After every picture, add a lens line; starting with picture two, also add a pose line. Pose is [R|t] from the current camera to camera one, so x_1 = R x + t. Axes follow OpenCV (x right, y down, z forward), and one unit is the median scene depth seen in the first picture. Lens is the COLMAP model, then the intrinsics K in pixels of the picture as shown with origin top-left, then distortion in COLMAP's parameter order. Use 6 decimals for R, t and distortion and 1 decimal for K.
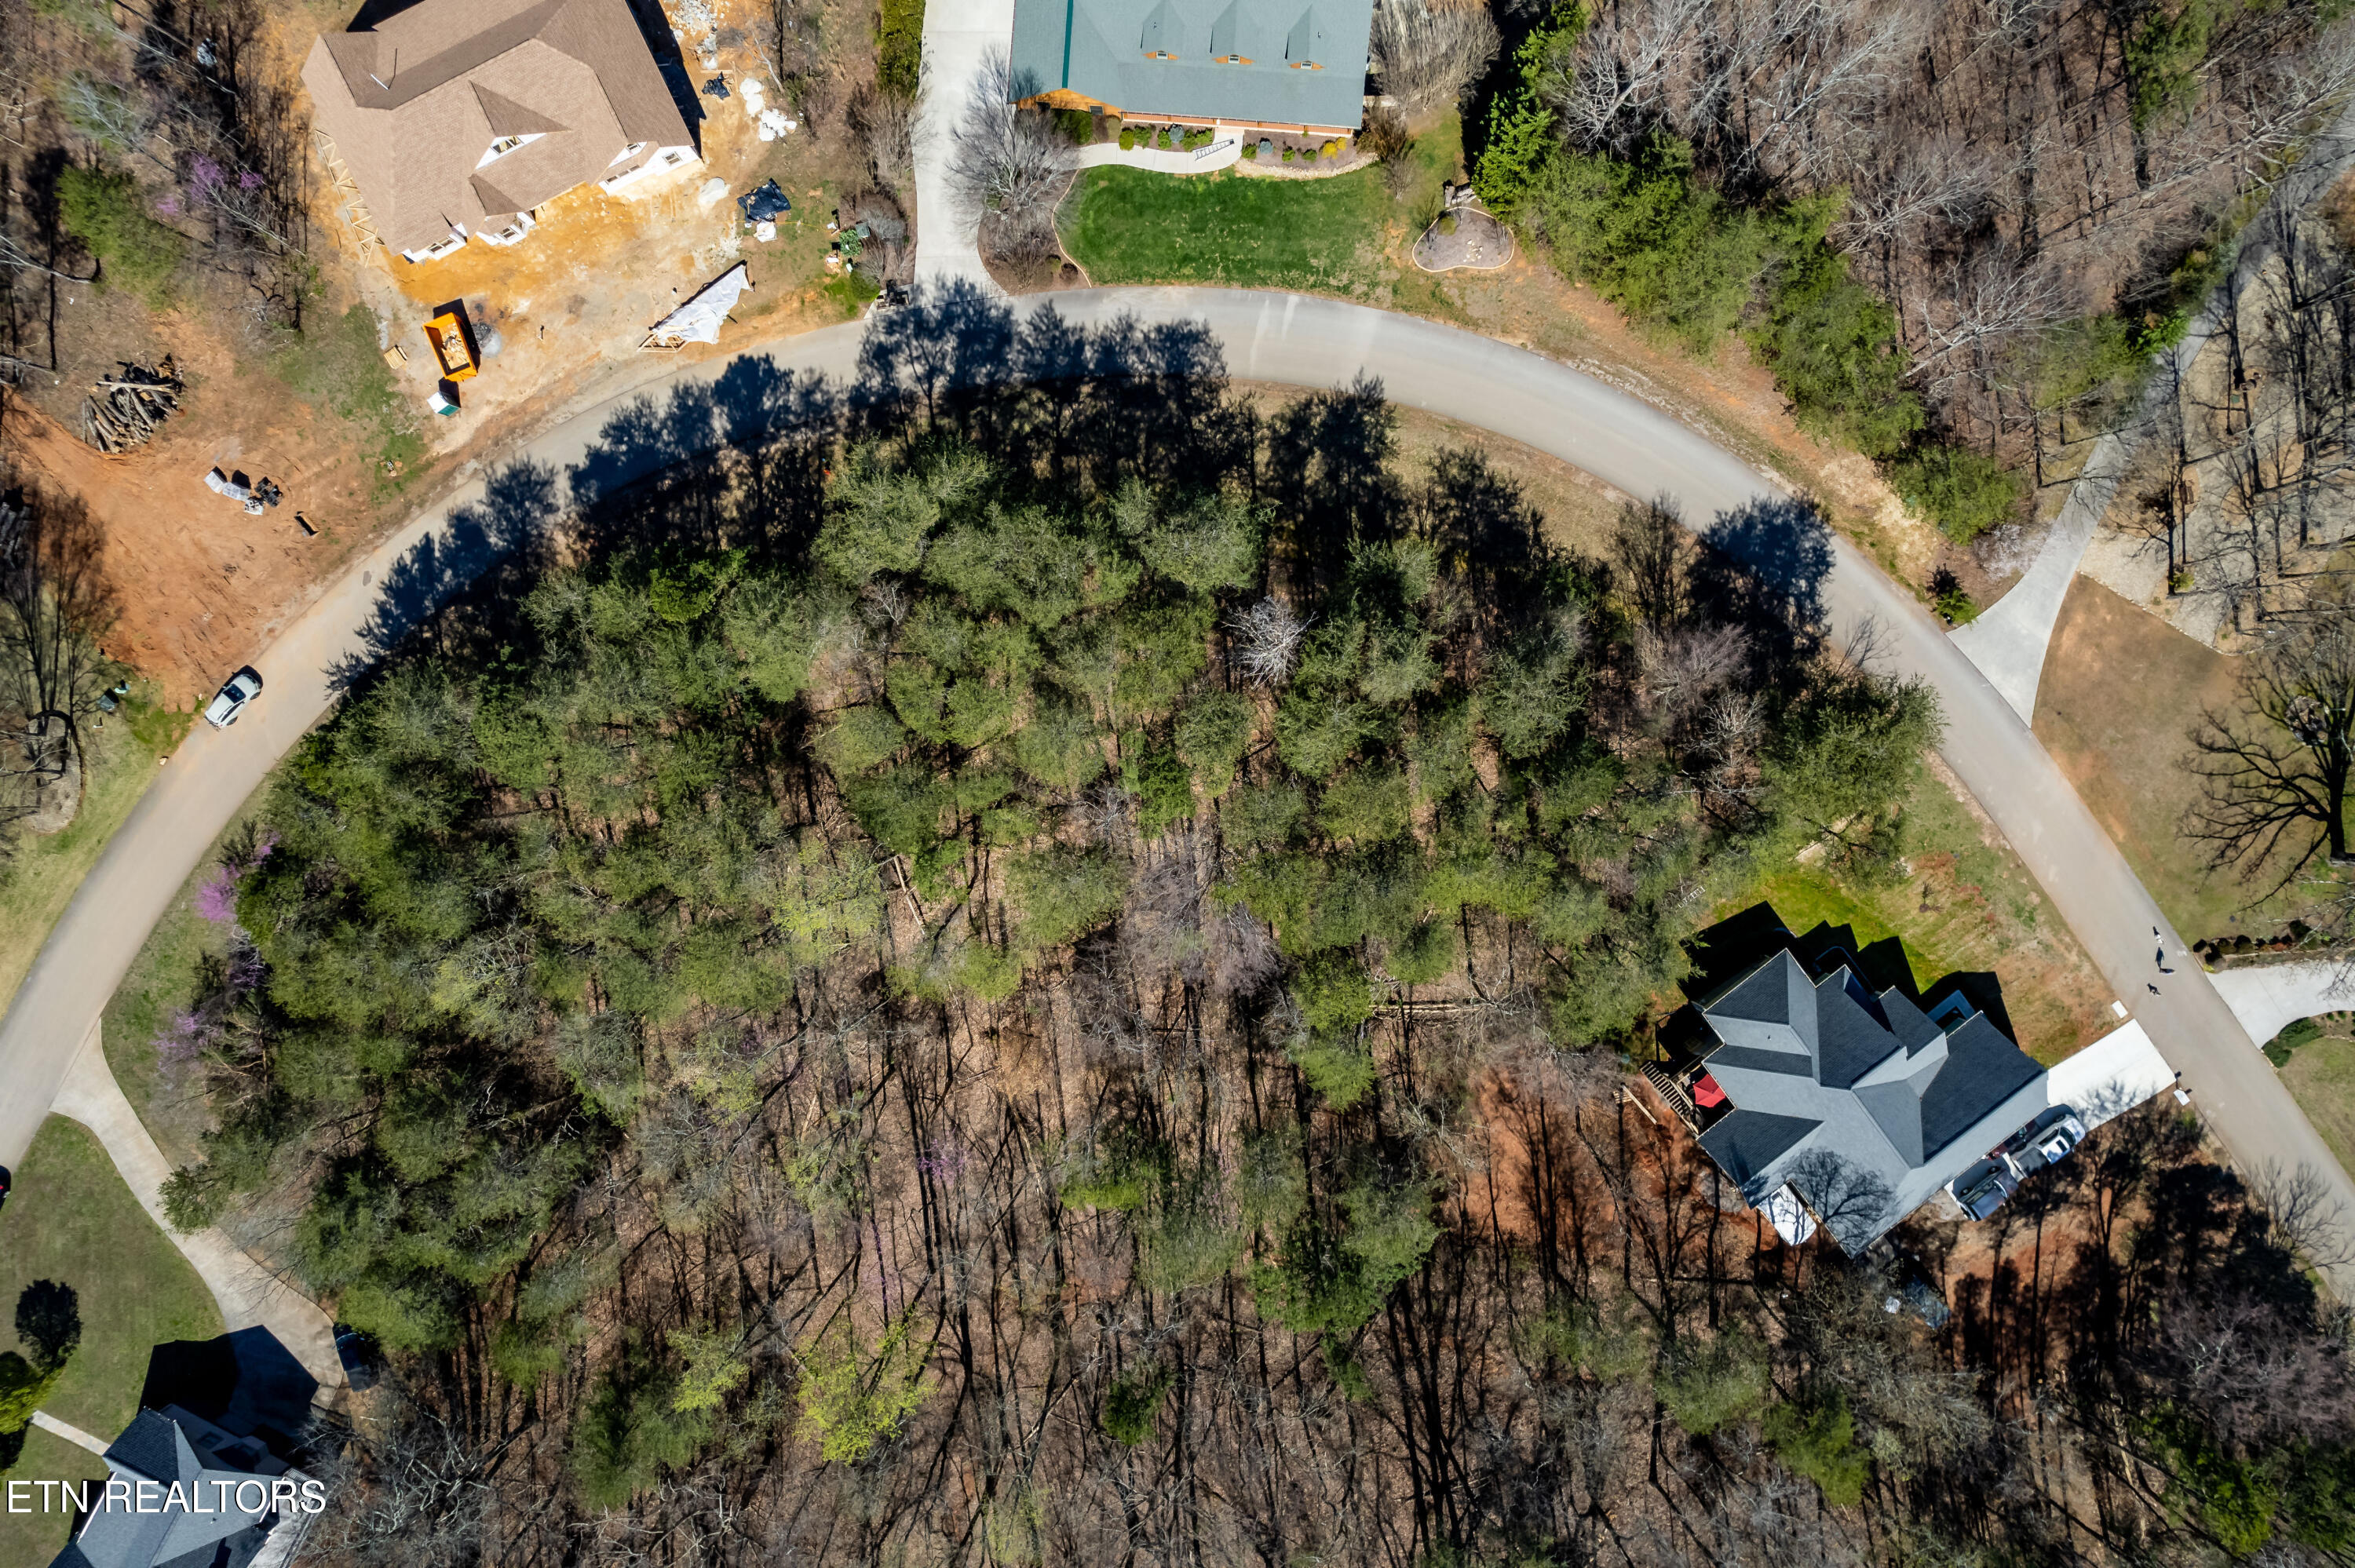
lens RADIAL K [[1510.6, 0, 1154.9], [0, 1510.6, 785.6], [0, 0, 1]] dist [-0.077815, 0.064228]
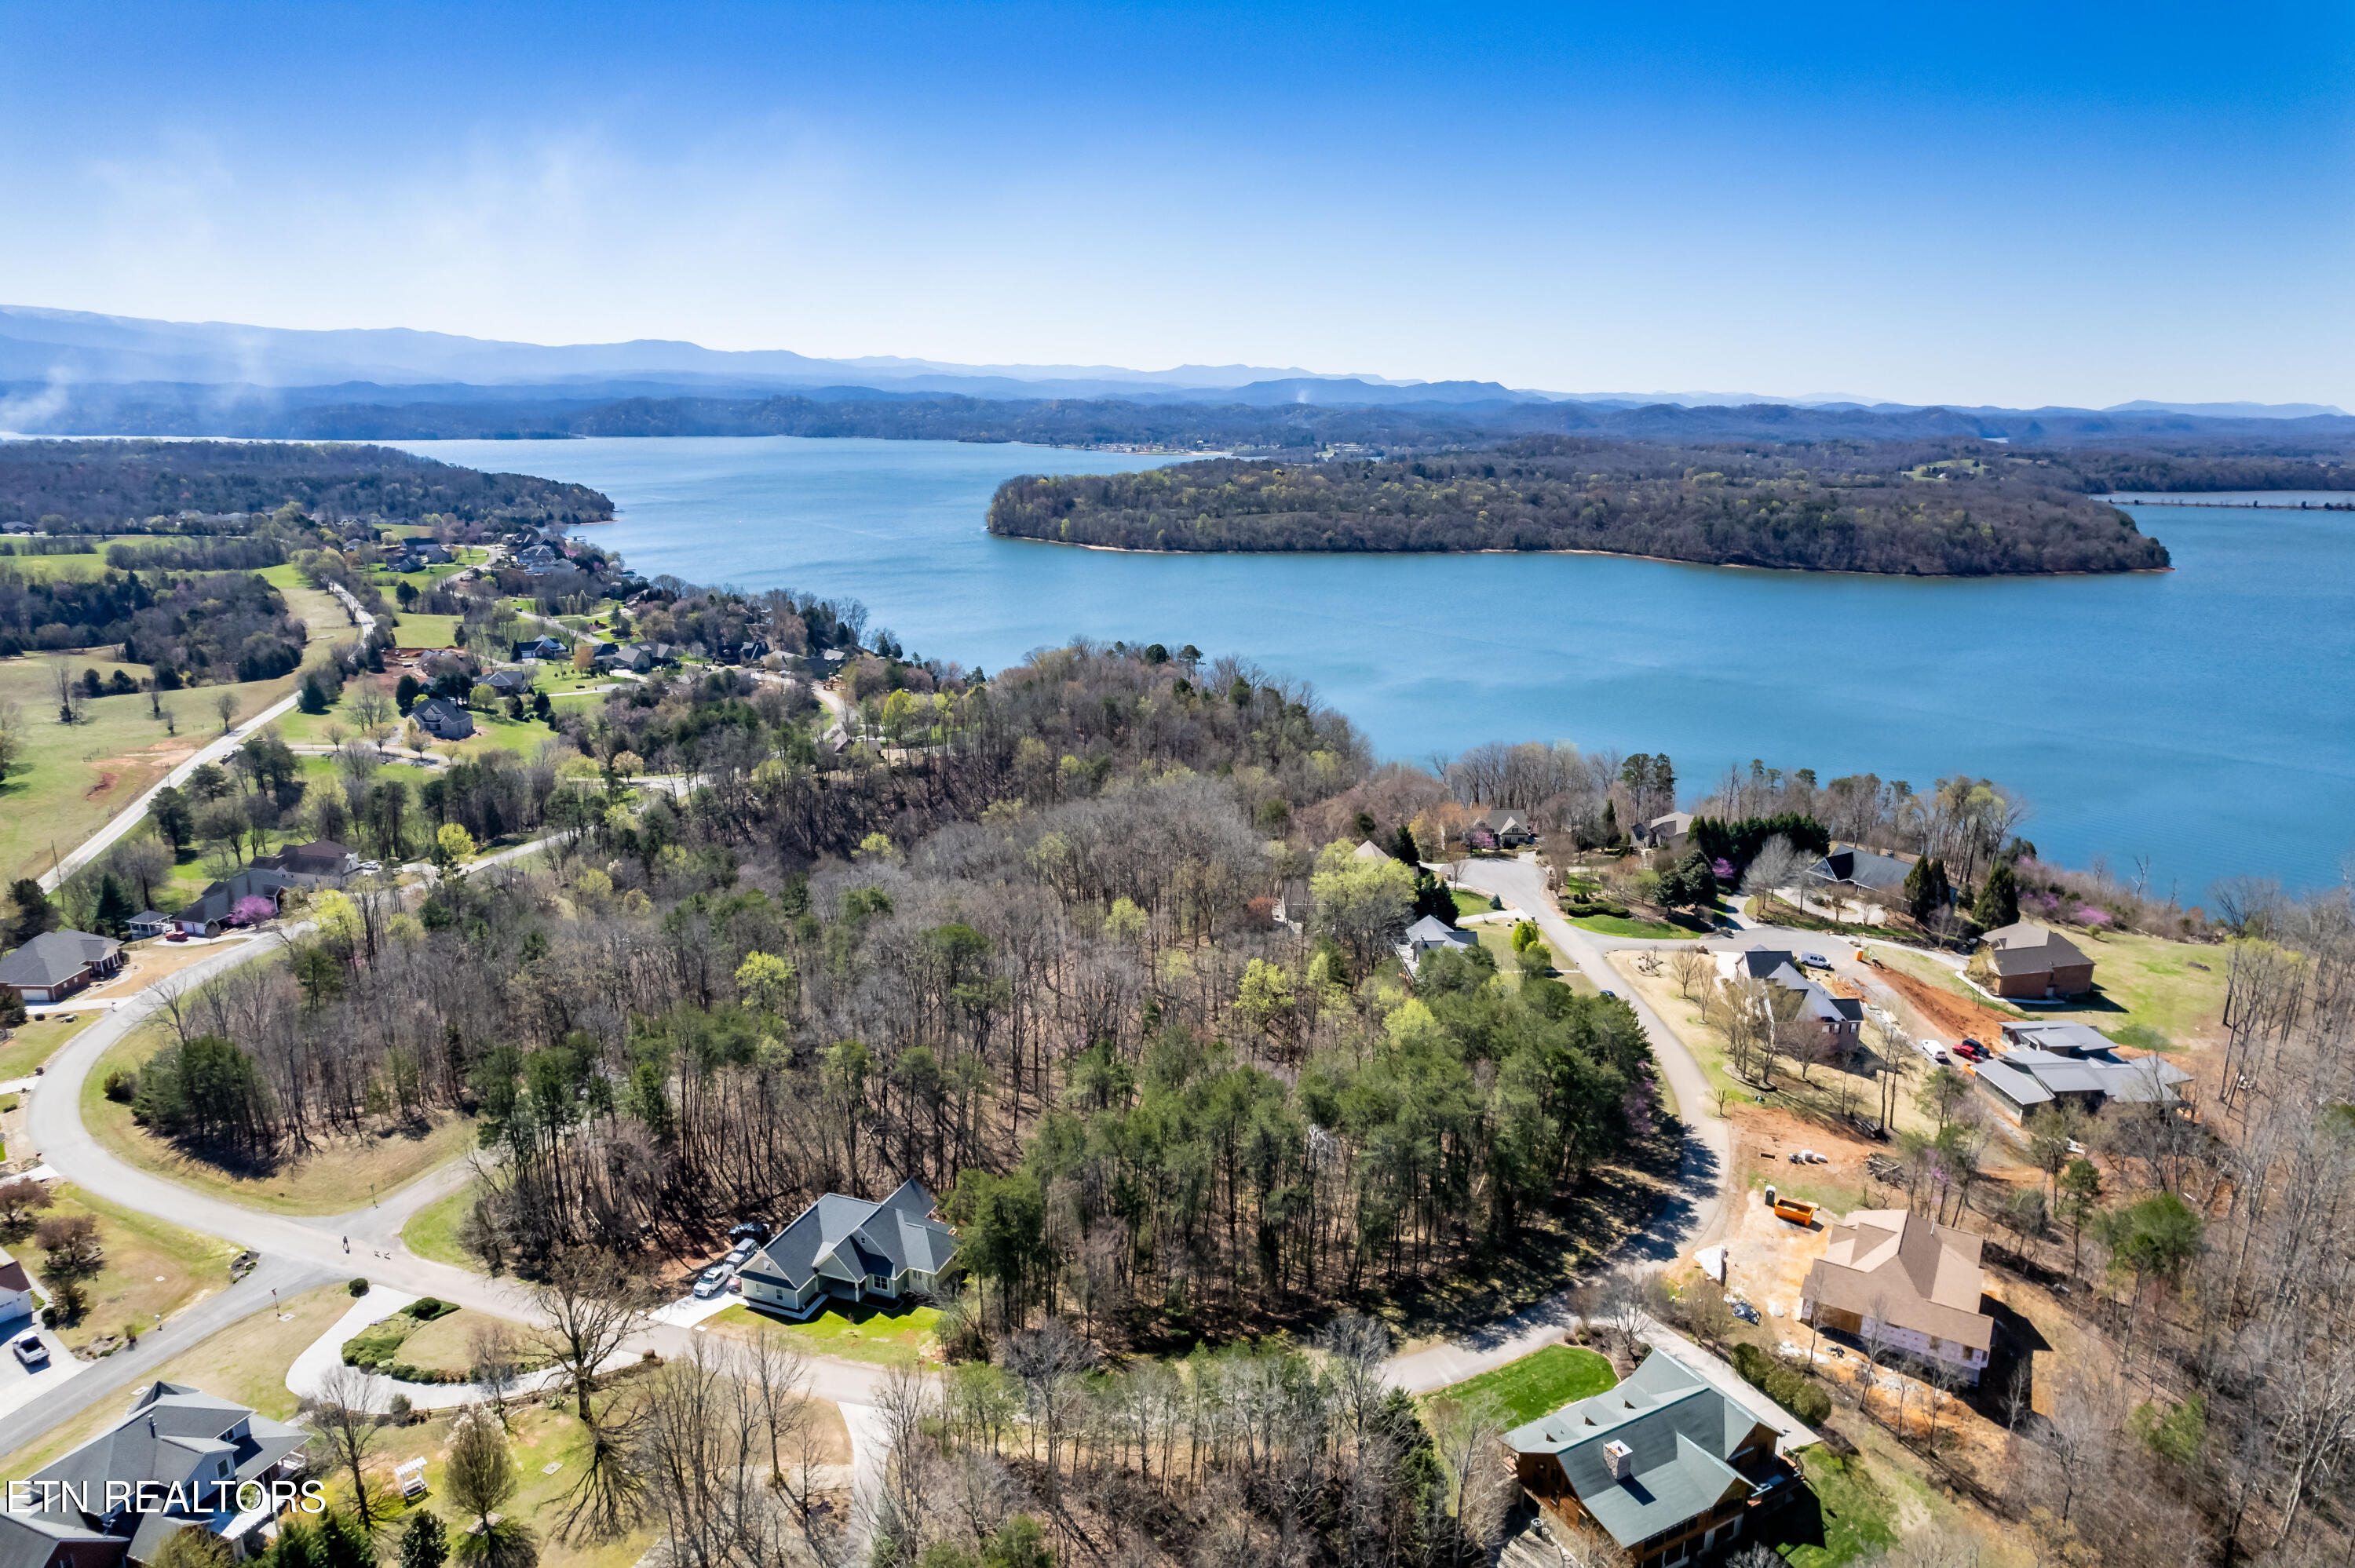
lens RADIAL K [[1510.6, 0, 1184.5], [0, 1510.6, 796.0], [0, 0, 1]] dist [-0.077815, 0.064228]
pose [[-0.839948, 0.133355, -0.526027, 0.972085], [-0.542113, -0.249988, 0.802259, -1.180233], [-0.024515, 0.959021, 0.282271, 0.063926]]
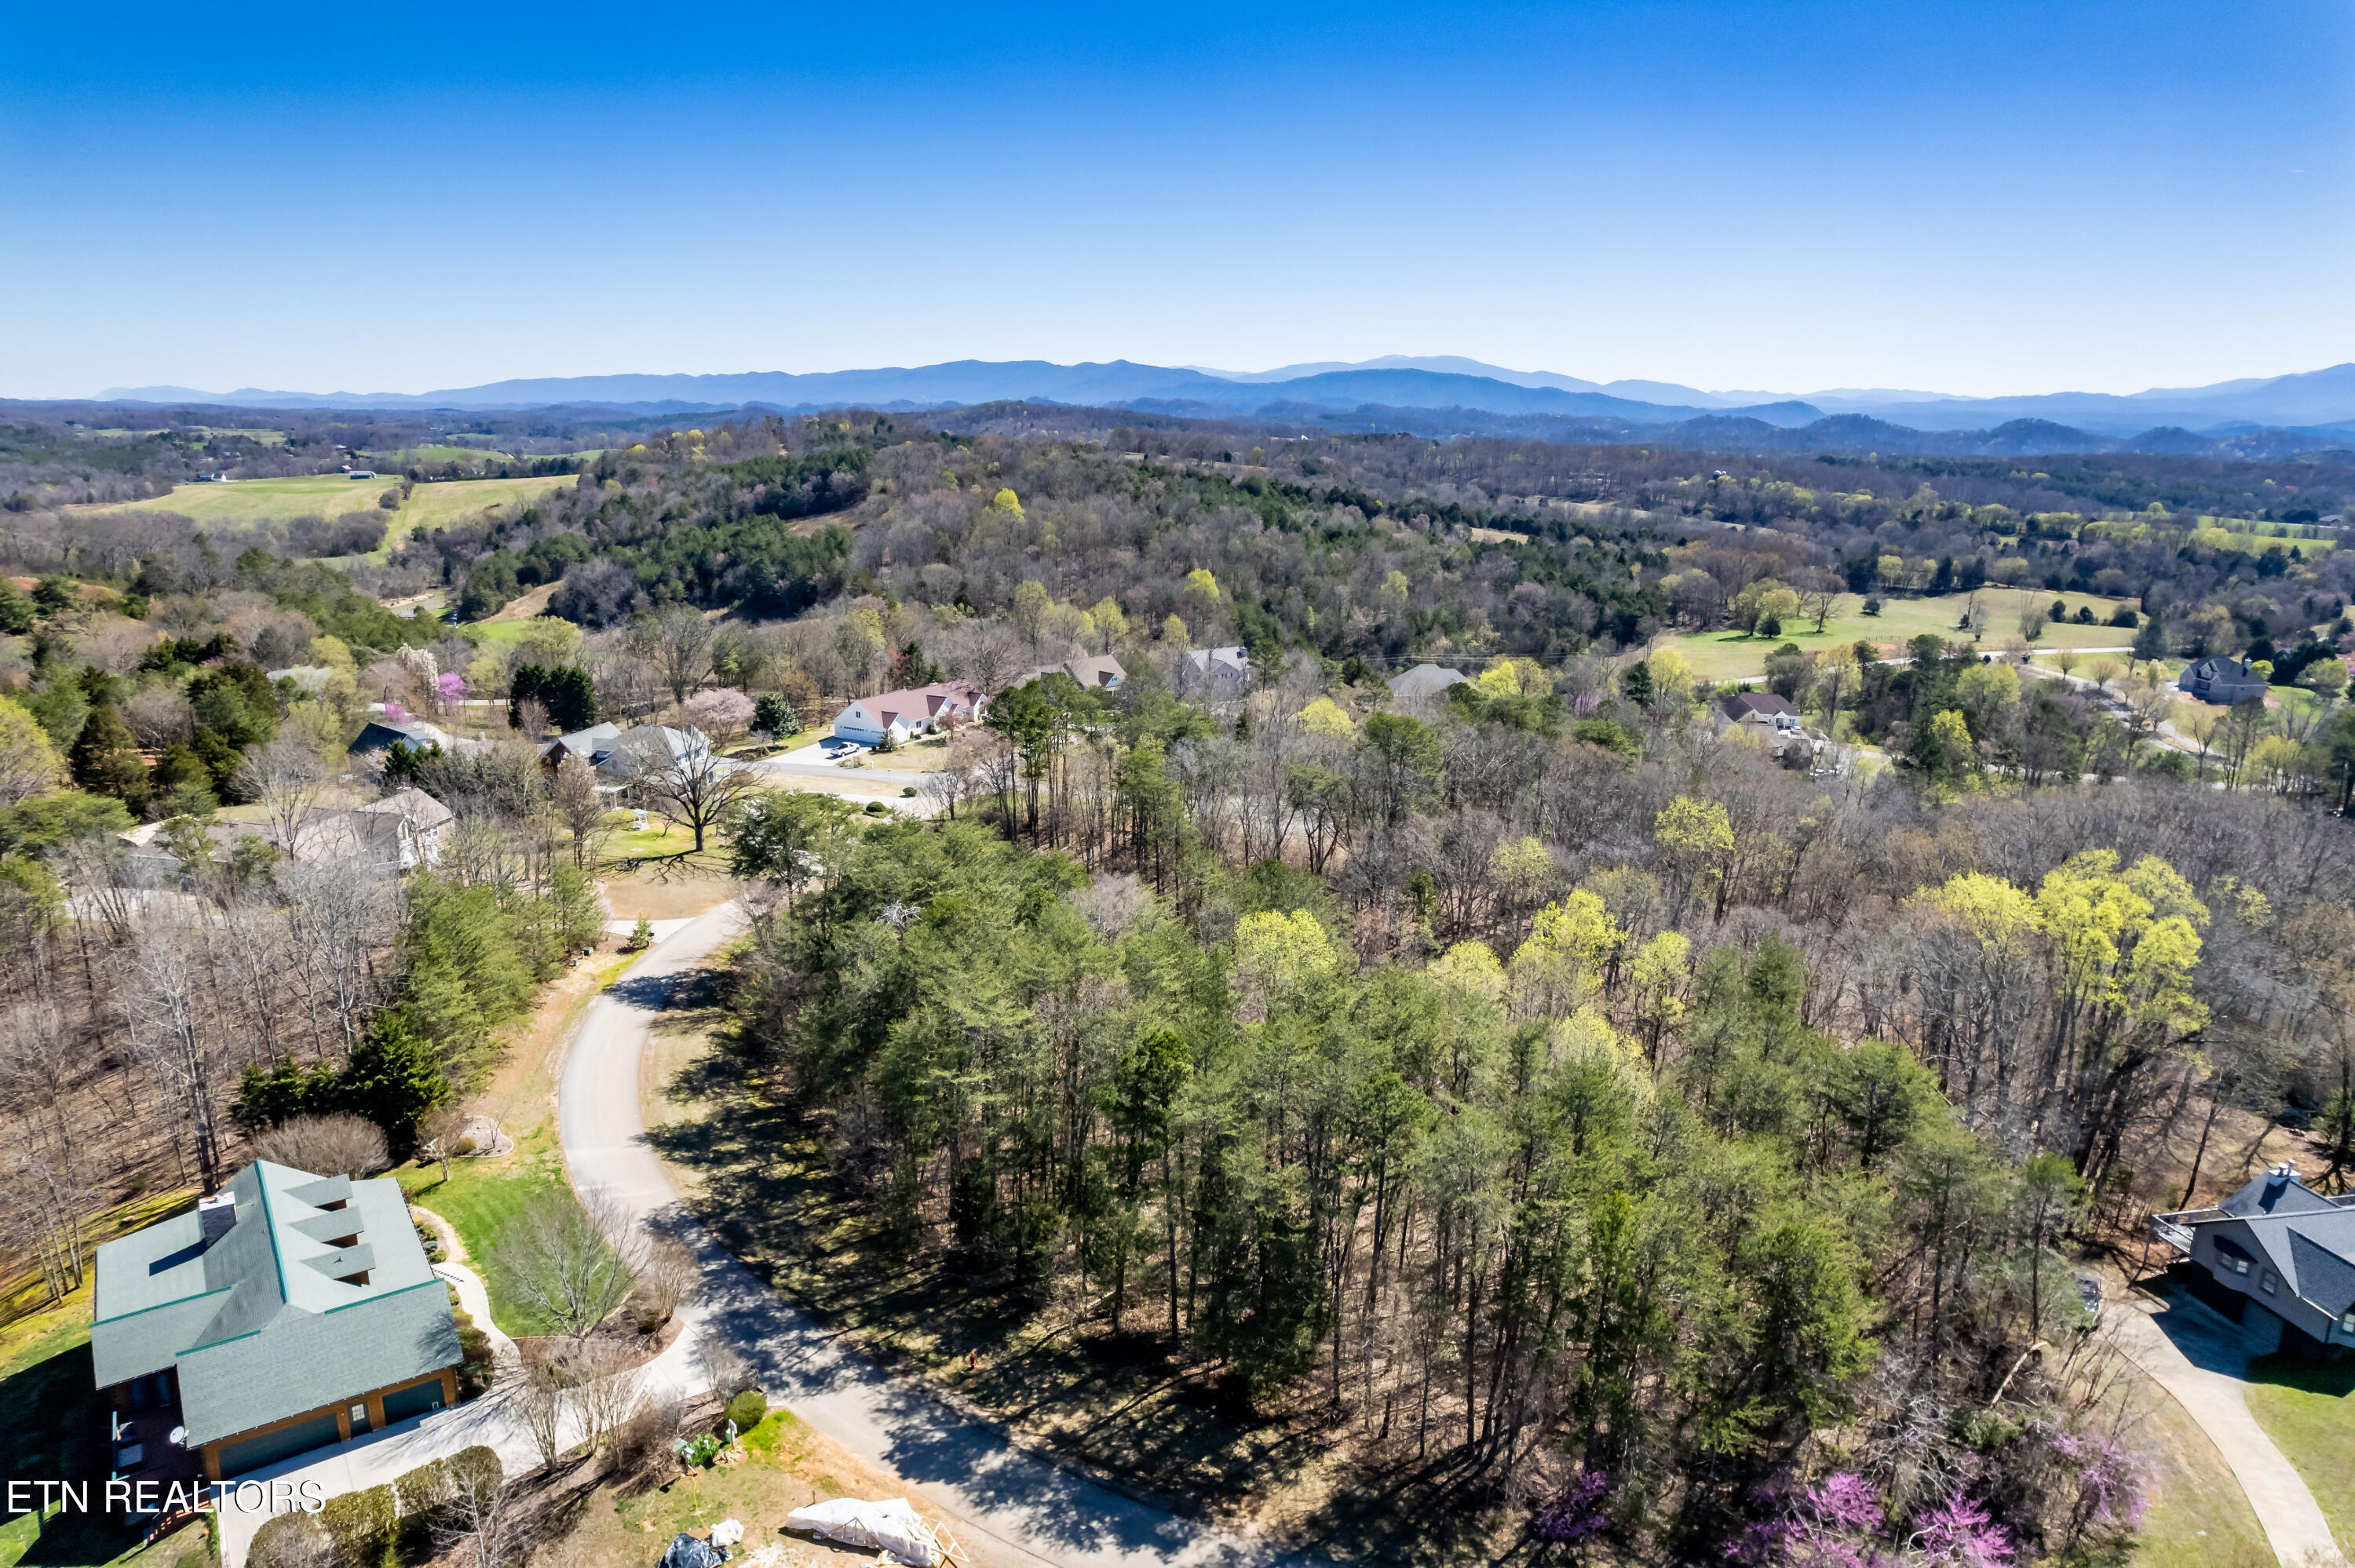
lens RADIAL K [[1510.6, 0, 1169.2], [0, 1510.6, 804.1], [0, 0, 1]] dist [-0.077815, 0.064228]
pose [[-0.628240, -0.199372, 0.752041, -0.846955], [0.777924, -0.176113, 0.603173, -0.569154], [0.012189, 0.963968, 0.265737, 0.483654]]
